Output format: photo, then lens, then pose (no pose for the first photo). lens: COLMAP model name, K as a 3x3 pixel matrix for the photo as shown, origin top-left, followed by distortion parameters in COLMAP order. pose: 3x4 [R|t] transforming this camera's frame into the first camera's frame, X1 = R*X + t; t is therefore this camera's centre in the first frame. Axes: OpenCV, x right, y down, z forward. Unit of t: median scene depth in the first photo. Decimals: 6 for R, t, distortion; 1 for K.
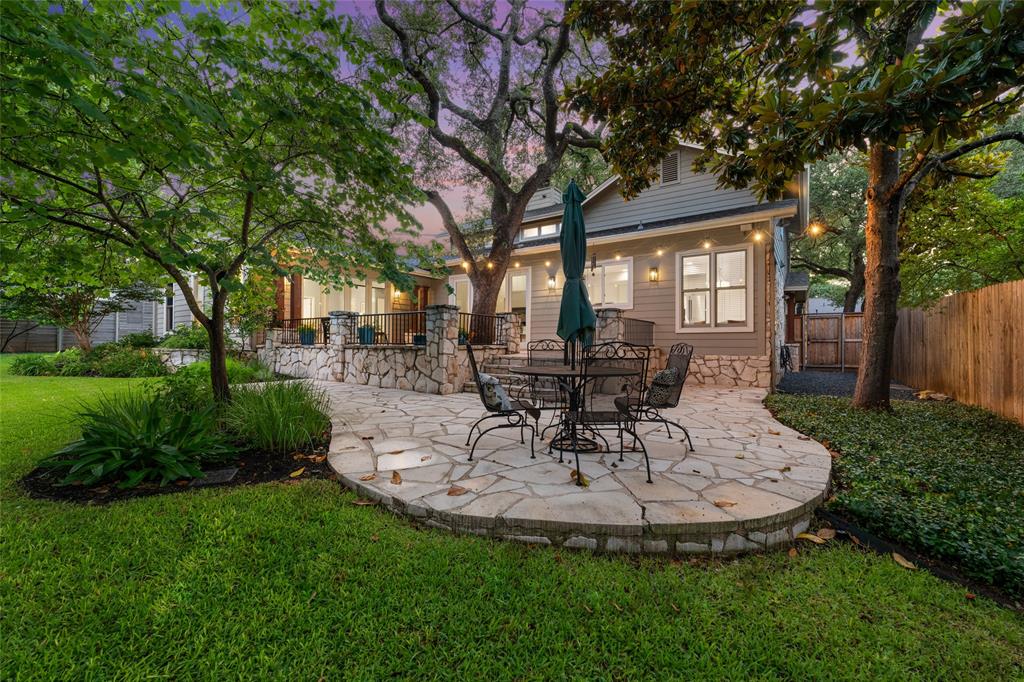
lens RADIAL K [[446.0, 0, 512.0], [0, 446.0, 341.0], [0, 0, 1]] dist [-0.000352, -0.000060]
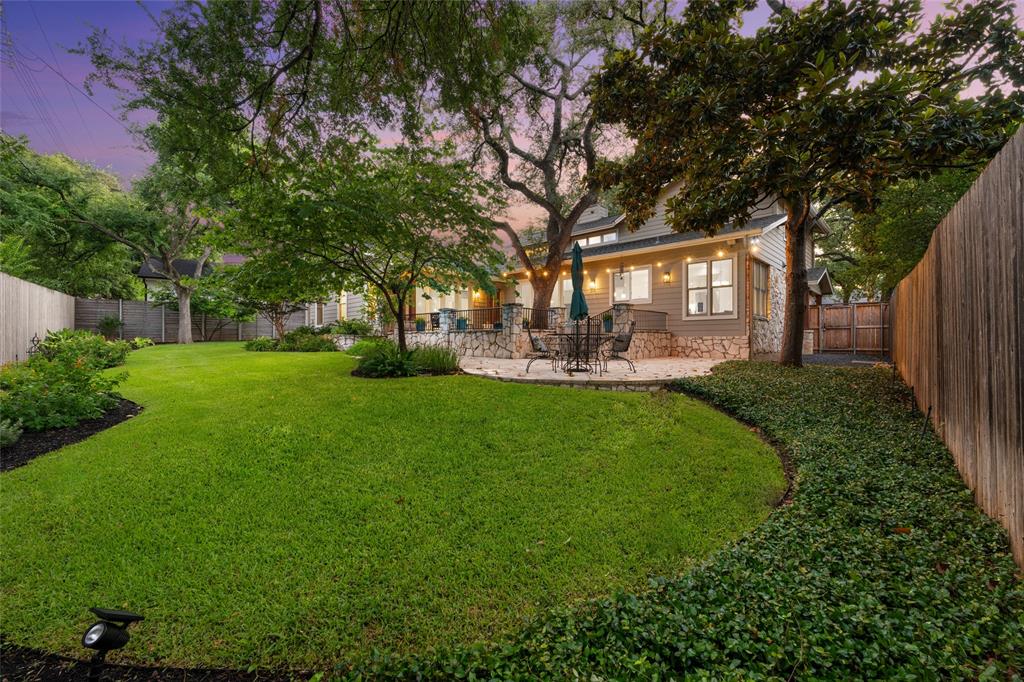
lens RADIAL K [[446.0, 0, 512.0], [0, 446.0, 341.0], [0, 0, 1]] dist [-0.000352, -0.000060]
pose [[0.989146, -0.005610, -0.146829, 0.054554], [0.006837, 0.999946, 0.007851, 0.030295], [0.146777, -0.008770, 0.989131, -0.418526]]
